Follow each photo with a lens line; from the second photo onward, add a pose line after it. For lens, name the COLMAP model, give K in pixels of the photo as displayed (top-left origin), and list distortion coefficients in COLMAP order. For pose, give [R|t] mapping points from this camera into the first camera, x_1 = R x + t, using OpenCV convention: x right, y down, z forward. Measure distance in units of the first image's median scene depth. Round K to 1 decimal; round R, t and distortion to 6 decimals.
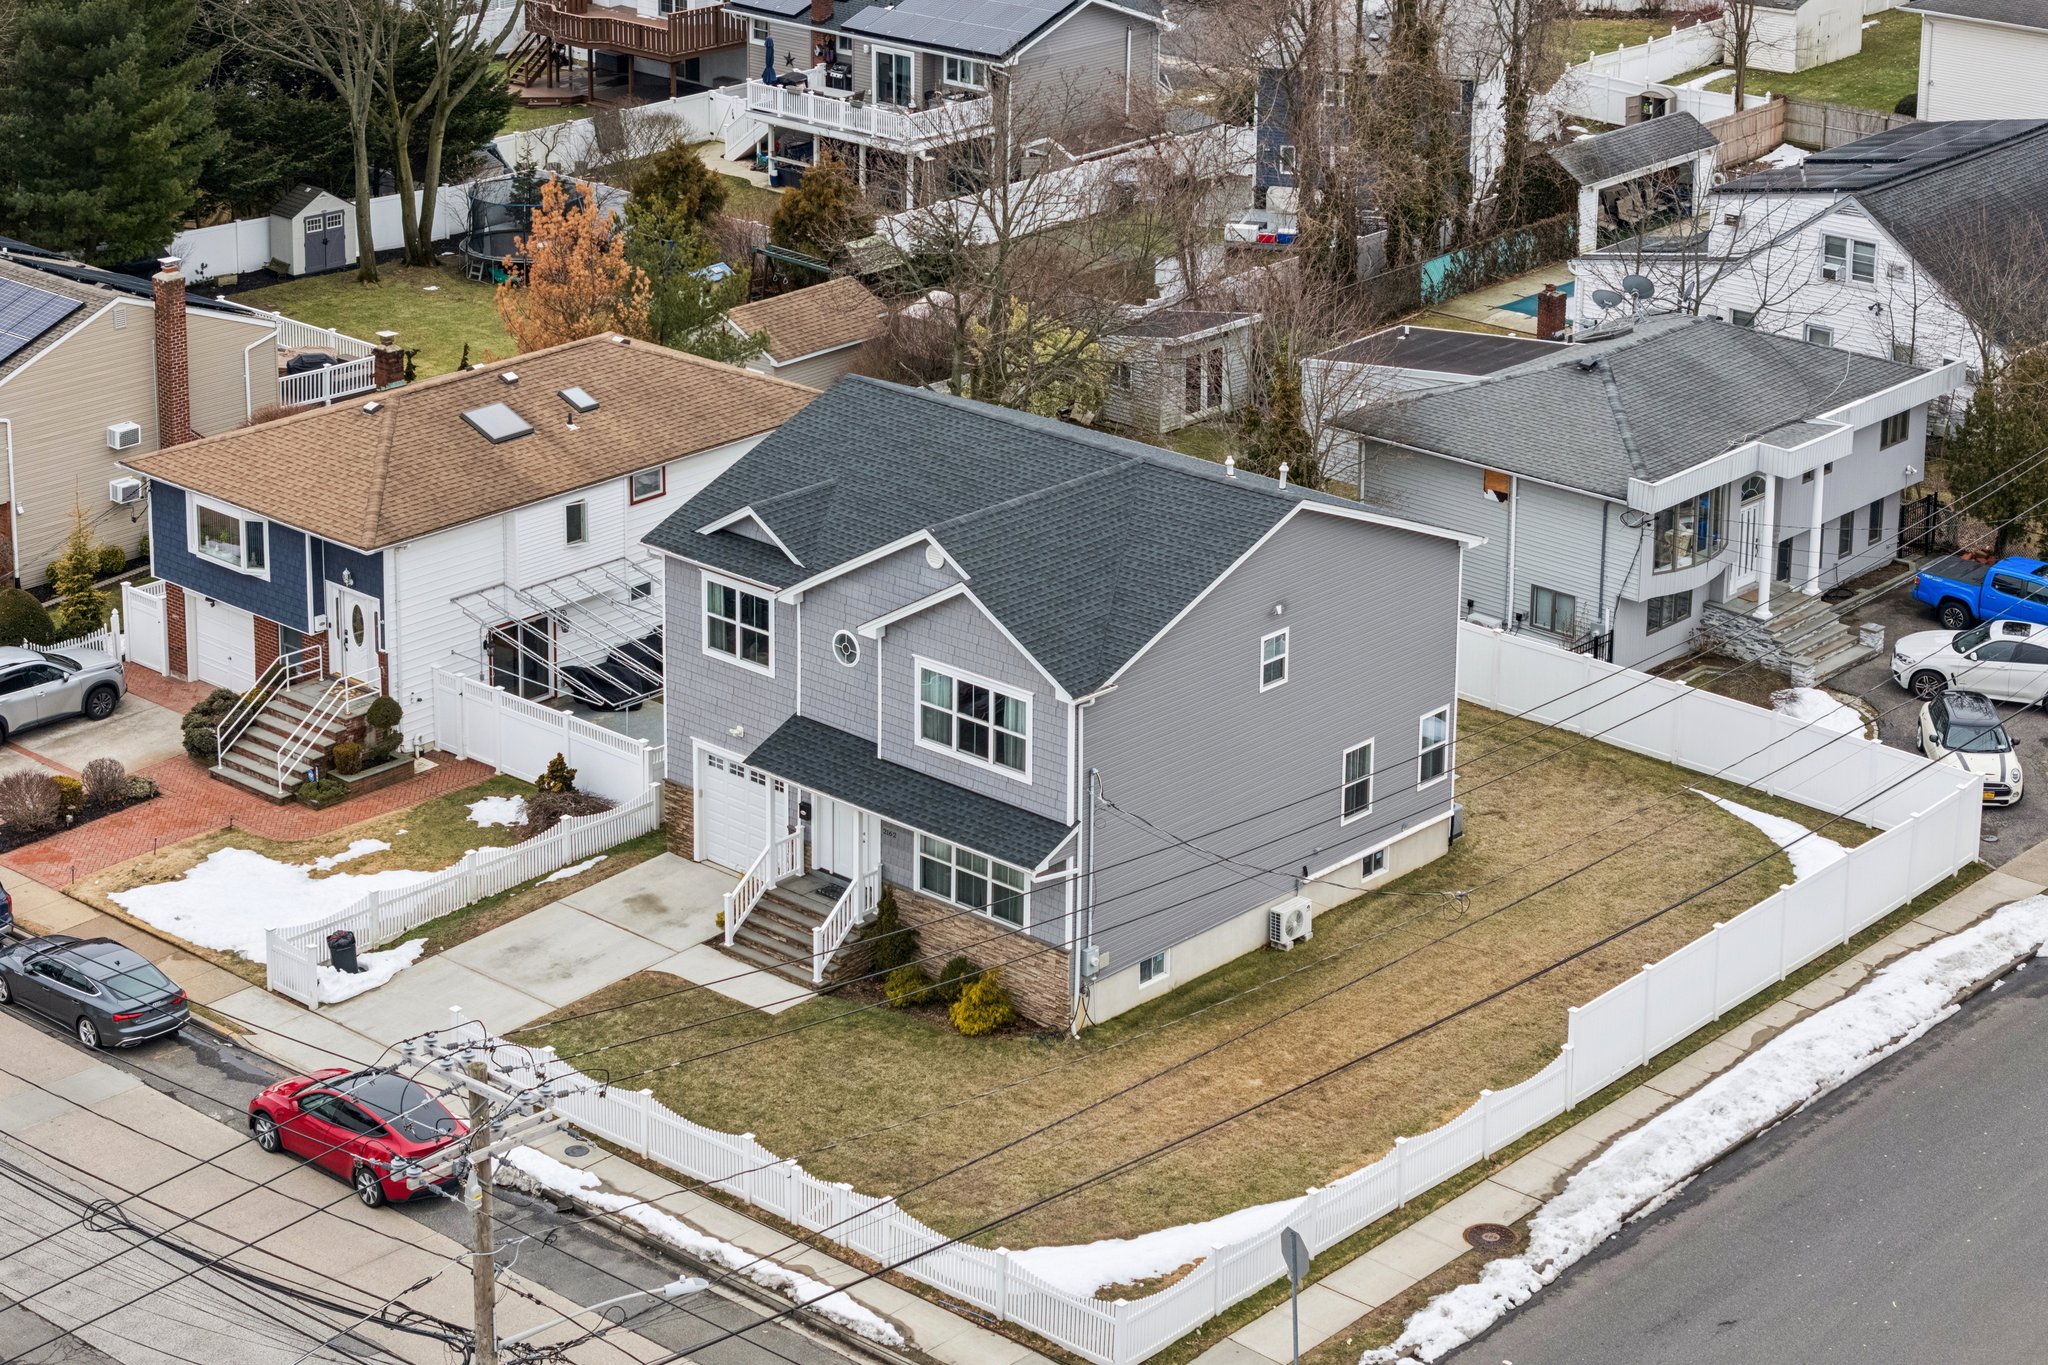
lens RADIAL K [[4036.3, 0, 982.0], [0, 4036.3, 221.3], [0, 0, 1]] dist [-0.193244, 2.572075]
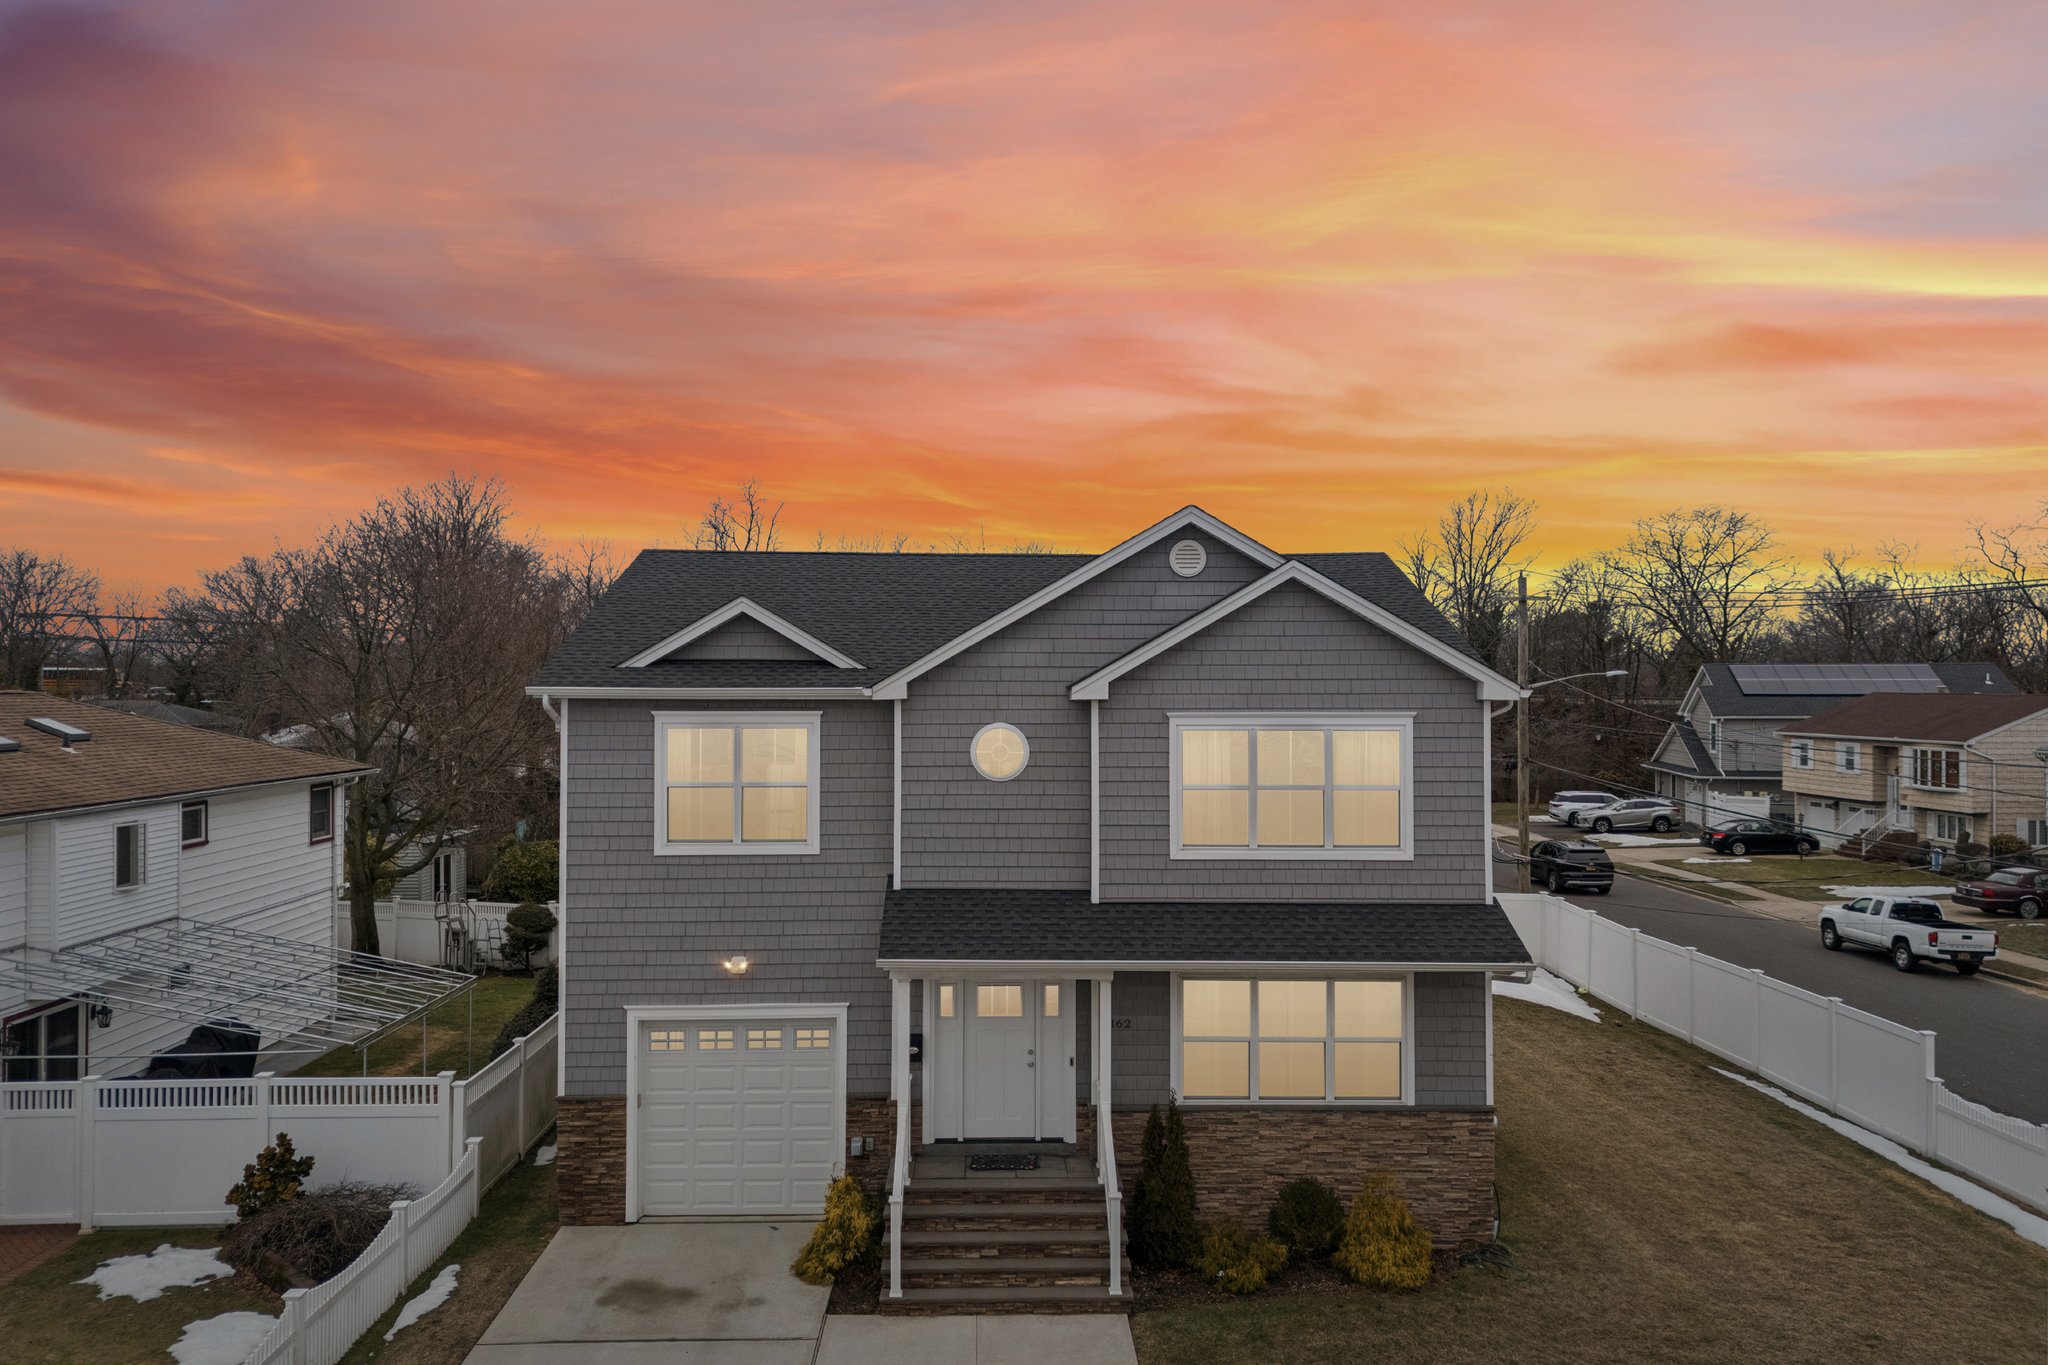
lens RADIAL K [[1498.4, 0, 1024.0], [0, 1498.4, 682.5], [0, 0, 1]] dist [0.094981, -0.102296]
pose [[0.725445, -0.007066, 0.688244, -0.190698], [0.173552, 0.969514, -0.172979, 0.132608], [-0.666040, 0.244933, 0.704555, 0.793407]]
